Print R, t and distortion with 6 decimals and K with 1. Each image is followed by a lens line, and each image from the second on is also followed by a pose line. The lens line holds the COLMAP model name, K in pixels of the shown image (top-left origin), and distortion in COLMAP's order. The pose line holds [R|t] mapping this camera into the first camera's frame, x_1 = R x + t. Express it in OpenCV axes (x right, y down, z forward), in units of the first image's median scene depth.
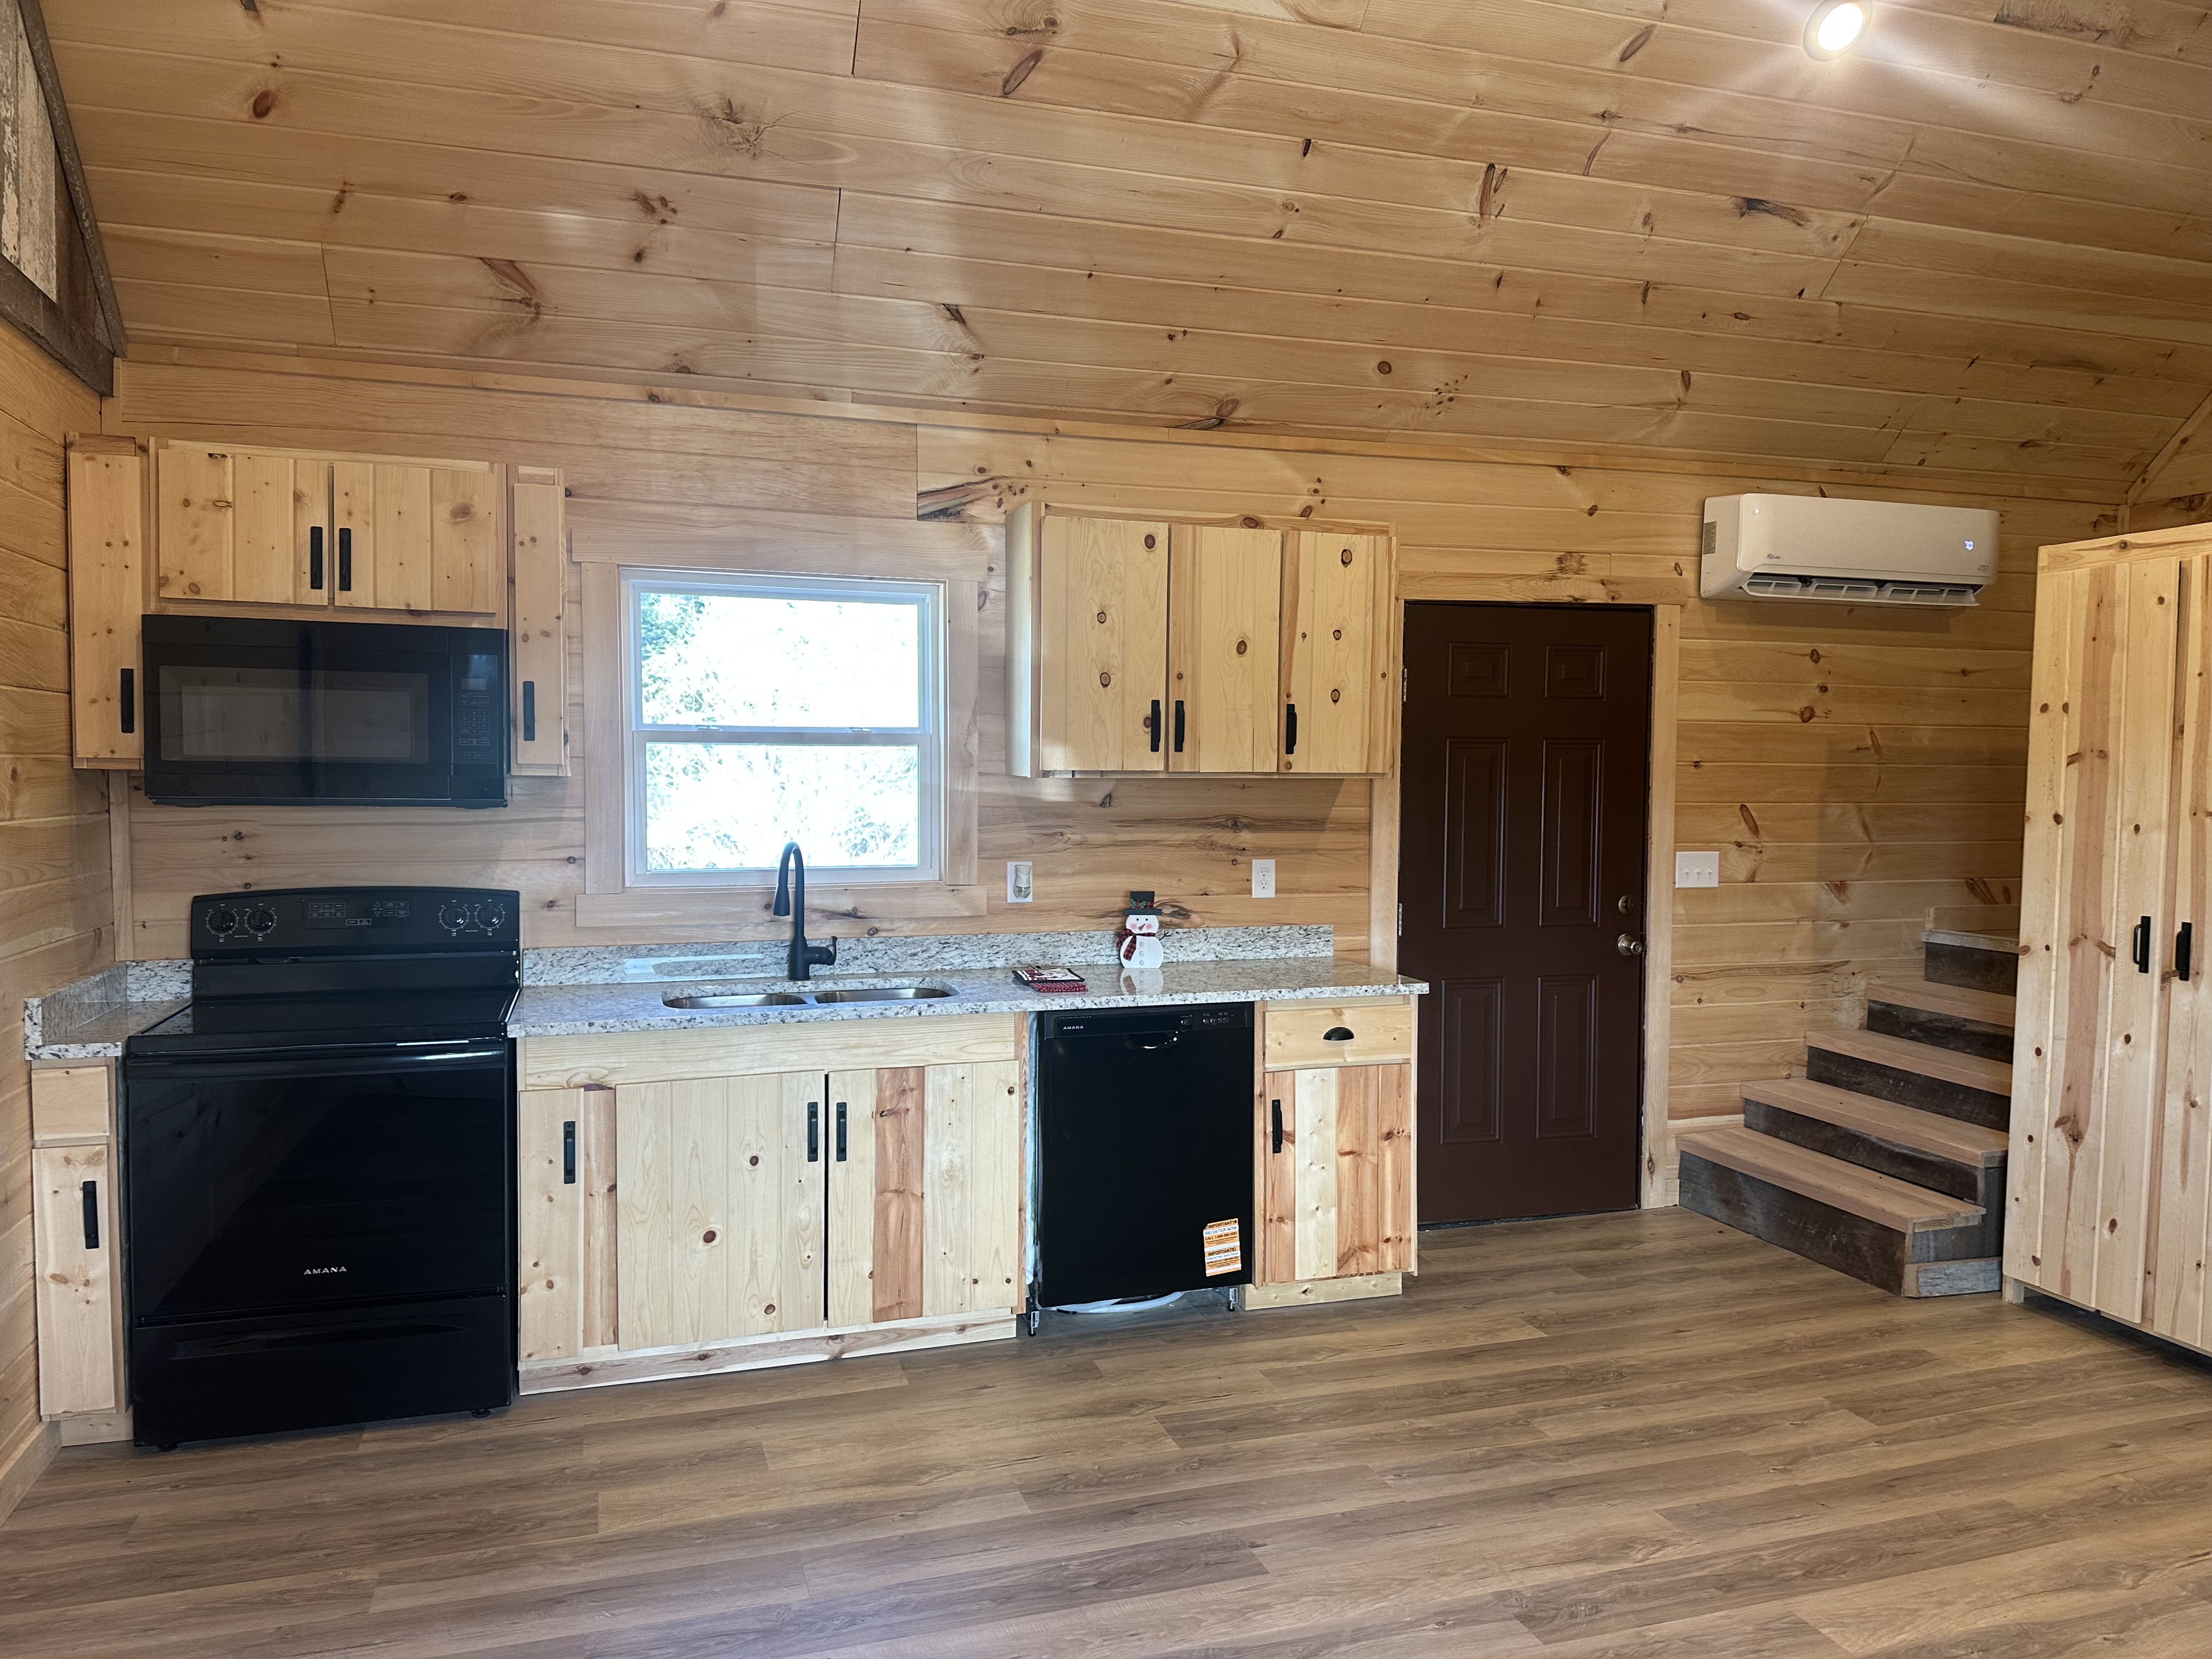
lens RADIAL K [[1548.4, 0, 1108.1], [0, 1548.4, 834.3], [0, 0, 1]] dist [0.178679, -0.318516]
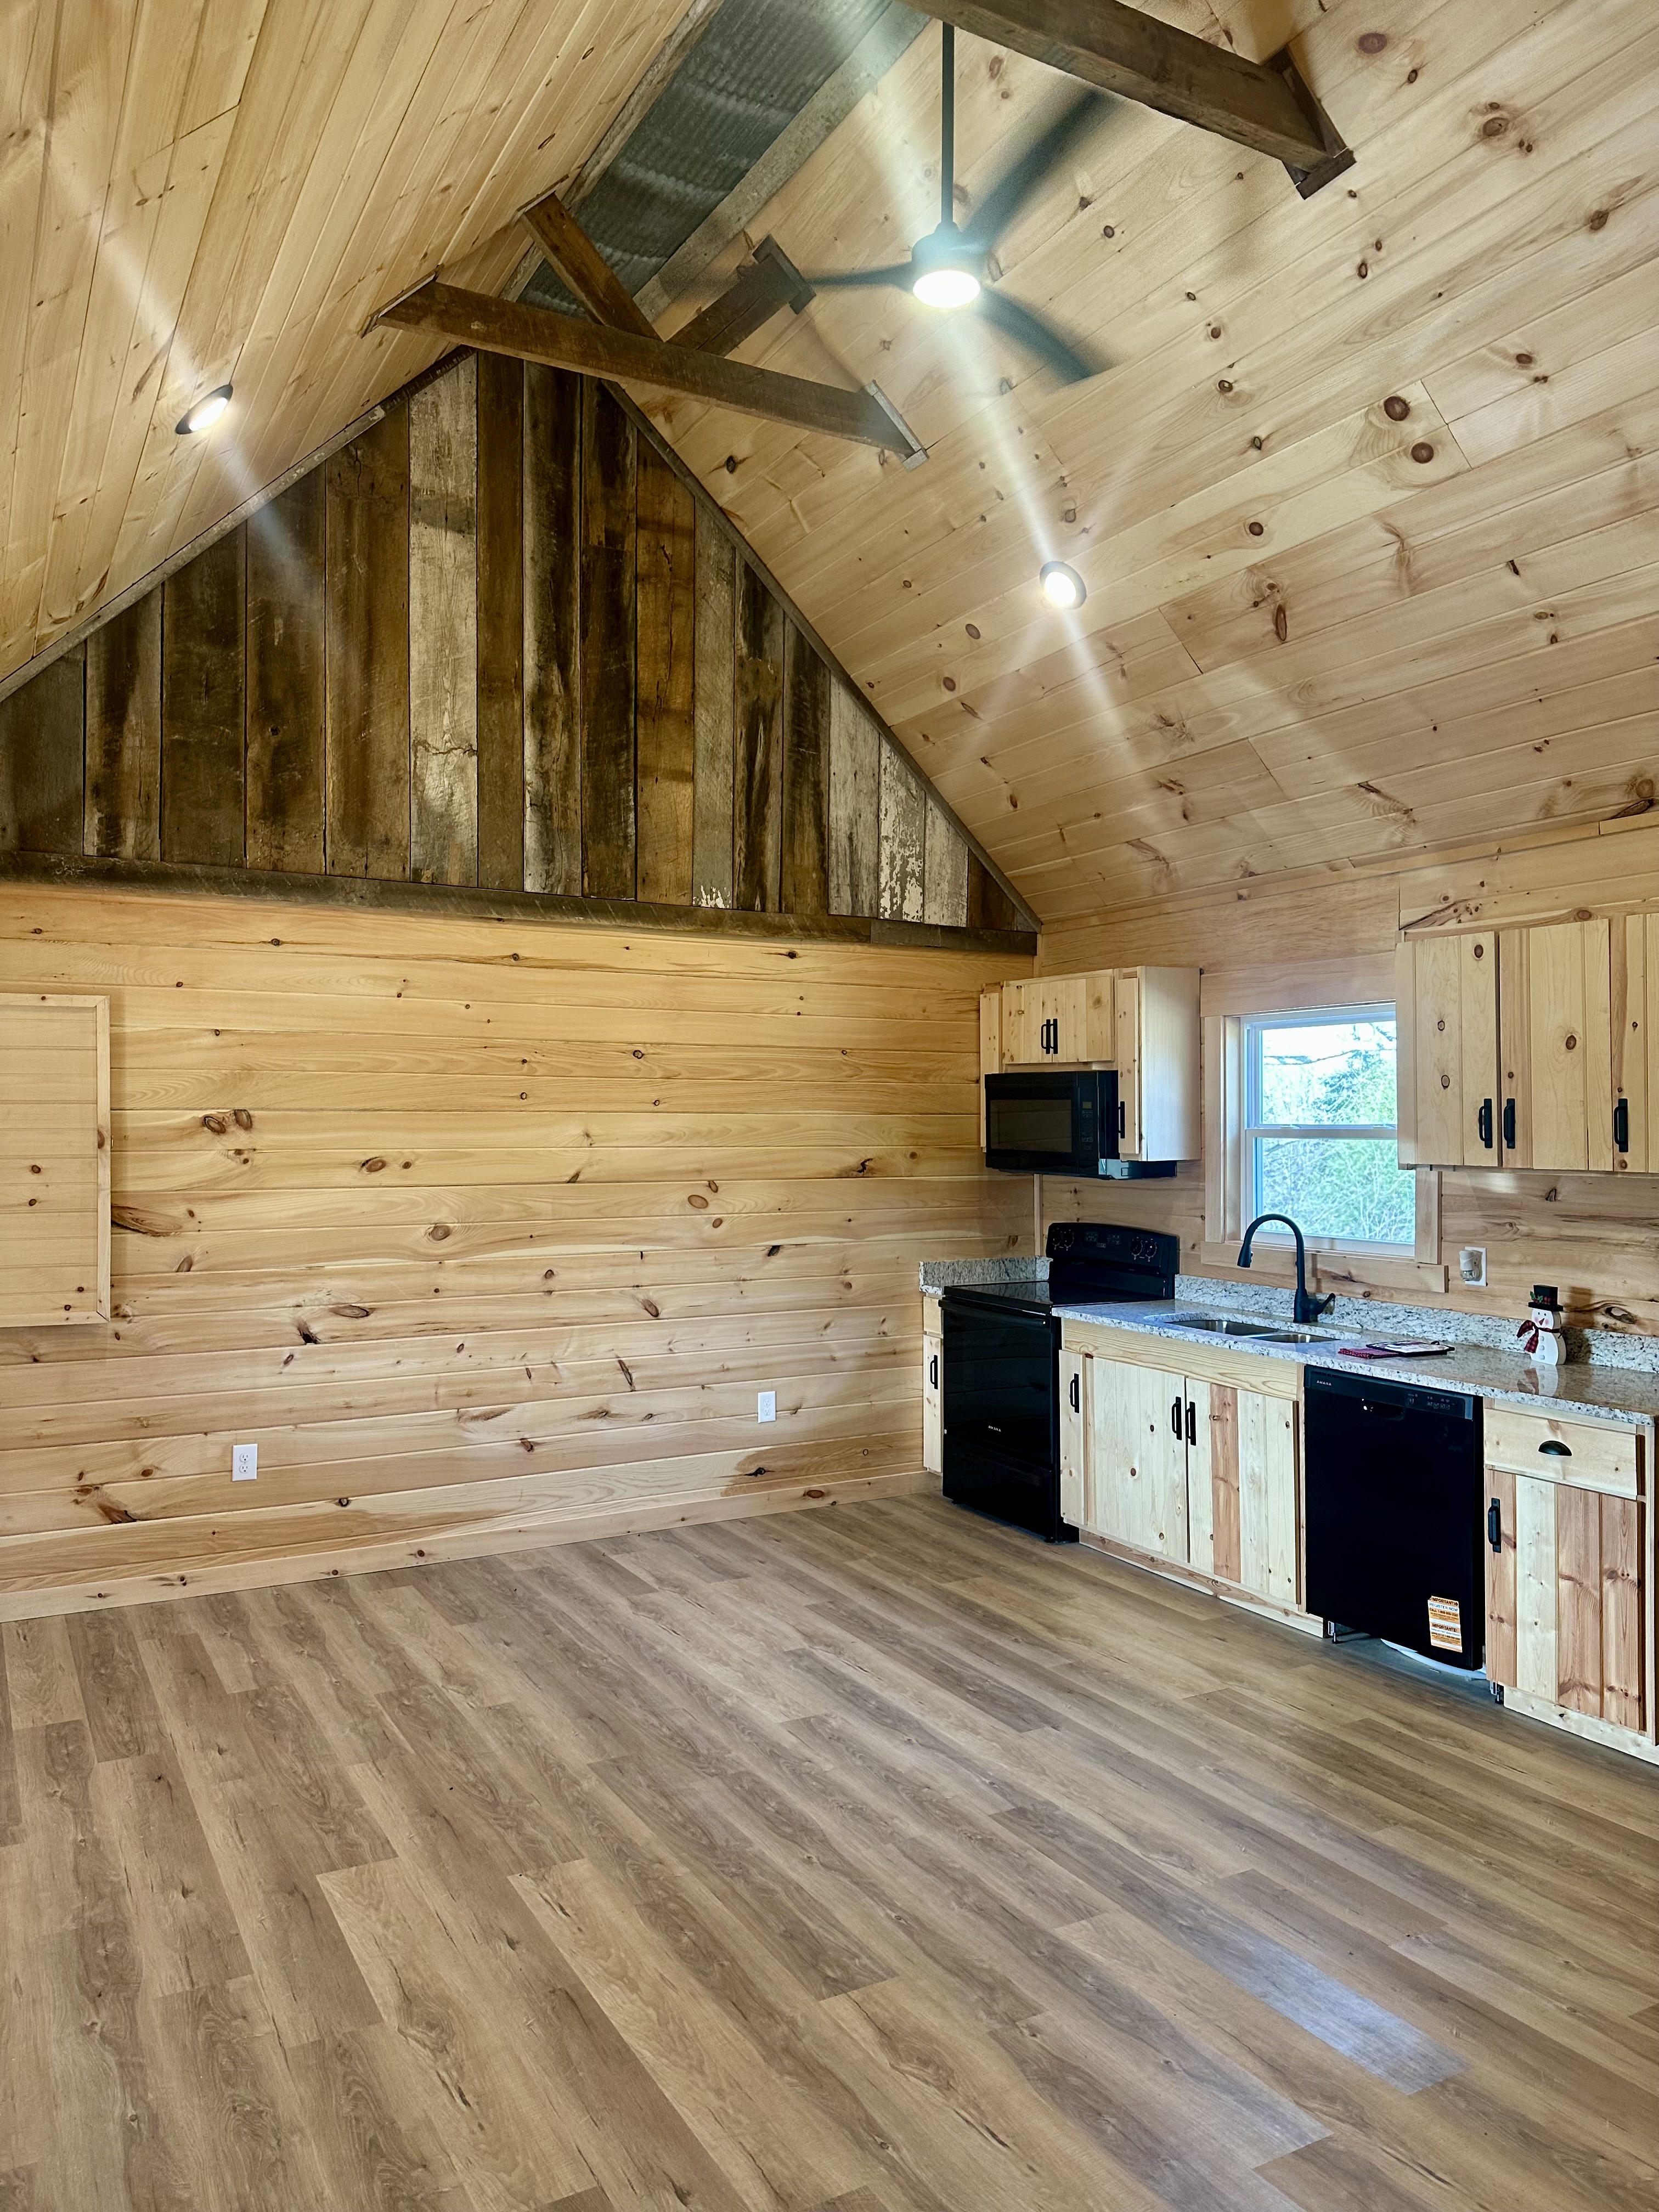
lens RADIAL K [[1548.4, 0, 827.4], [0, 1548.4, 1113.3], [0, 0, 1]] dist [0.178679, -0.318516]
pose [[0.186656, -0.009252, -0.982382, 1.039380], [-0.042652, 0.998936, -0.017512, -0.041026], [0.981499, 0.045170, 0.186062, 0.381386]]
